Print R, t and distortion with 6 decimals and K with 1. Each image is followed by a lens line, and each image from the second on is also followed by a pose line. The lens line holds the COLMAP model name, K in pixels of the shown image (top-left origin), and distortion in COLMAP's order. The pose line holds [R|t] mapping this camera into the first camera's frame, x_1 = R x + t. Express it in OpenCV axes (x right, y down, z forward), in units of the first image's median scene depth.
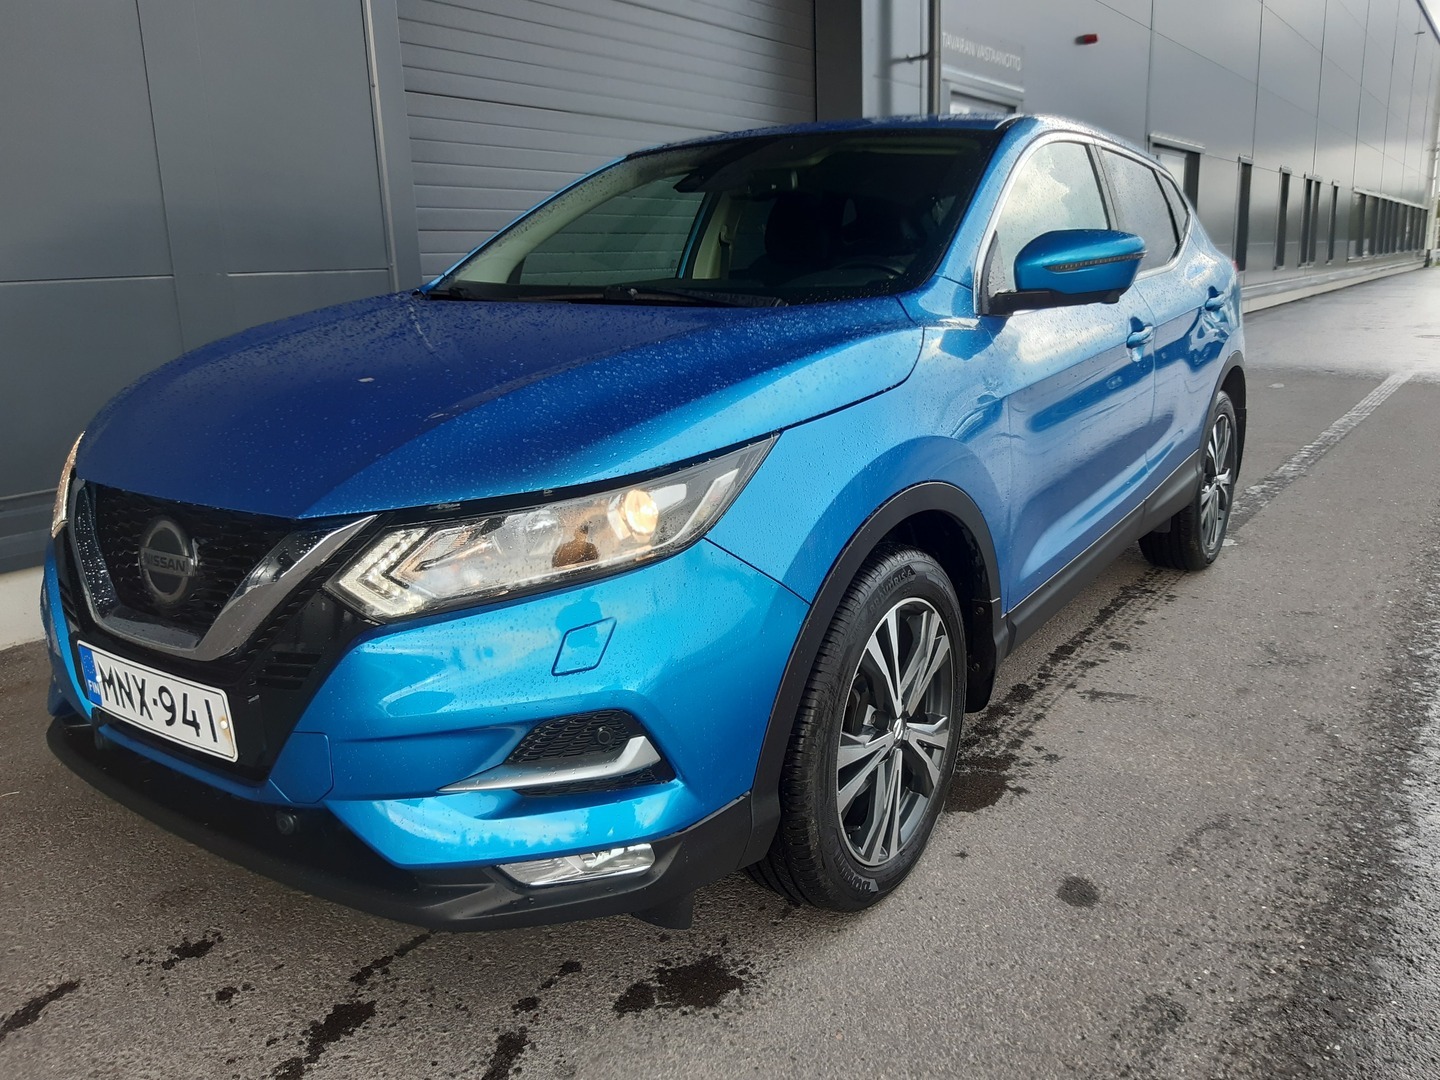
lens RADIAL K [[1126.2, 0, 717.3], [0, 1126.2, 544.6], [0, 0, 1]] dist [-0.016479, -0.028031]
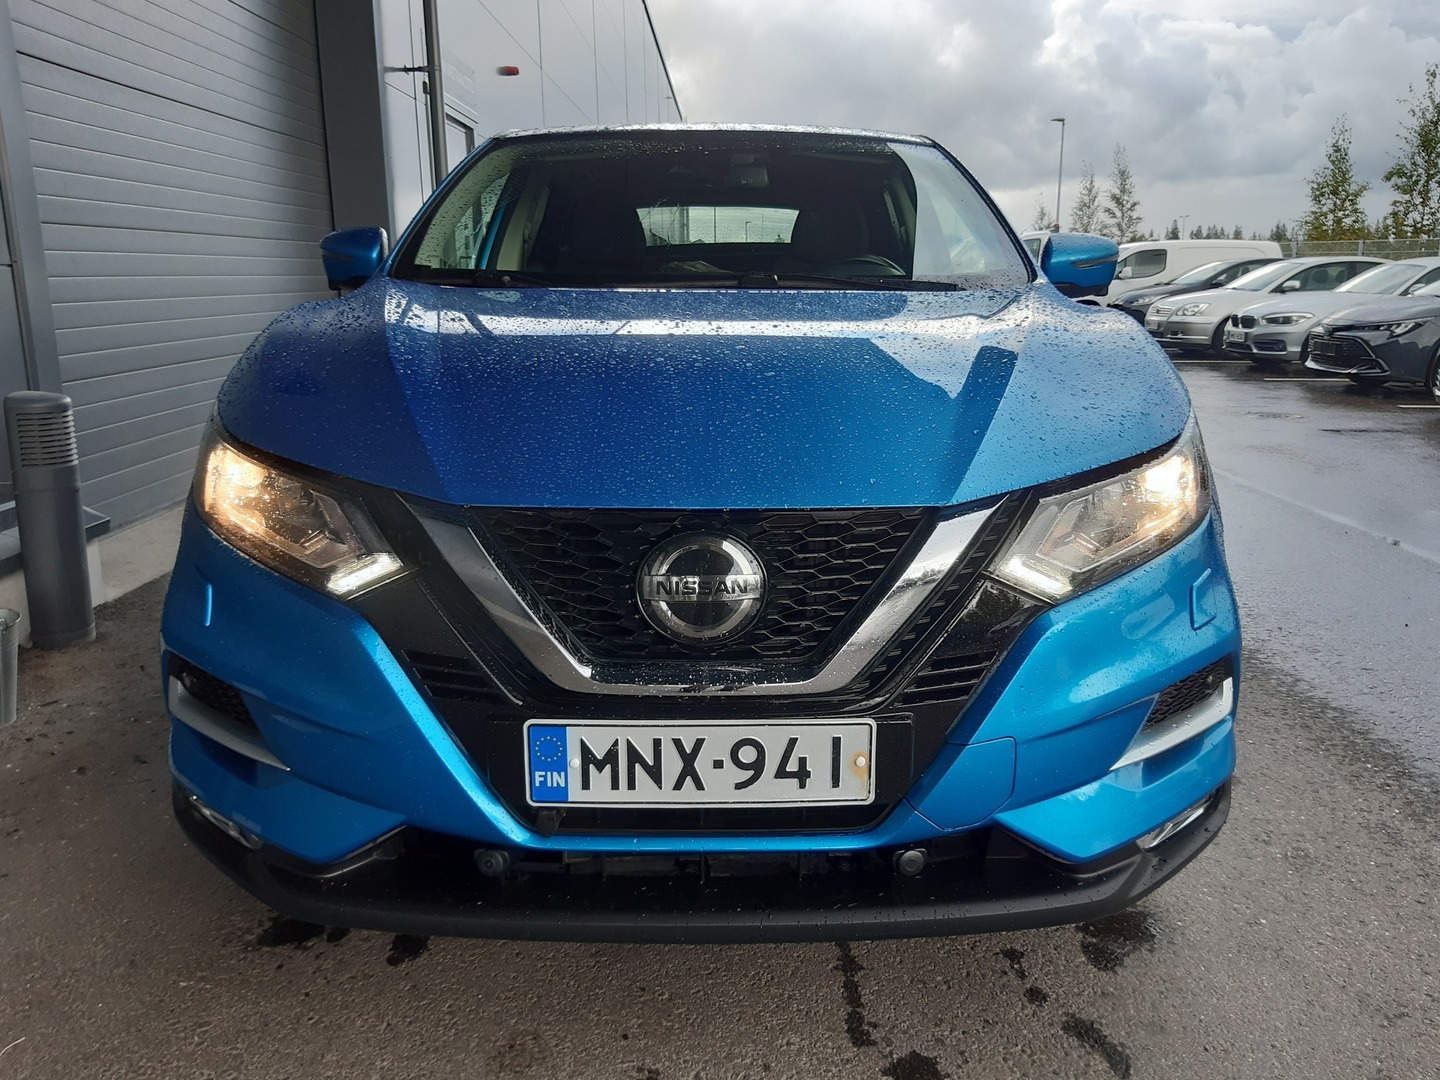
lens RADIAL K [[1126.2, 0, 728.1], [0, 1126.2, 531.7], [0, 0, 1]] dist [-0.016479, -0.028031]
pose [[0.819403, -0.099835, 0.564457, -0.890695], [0.119756, 0.992802, 0.001751, -0.019210], [-0.560569, 0.066162, 0.825460, 0.328629]]
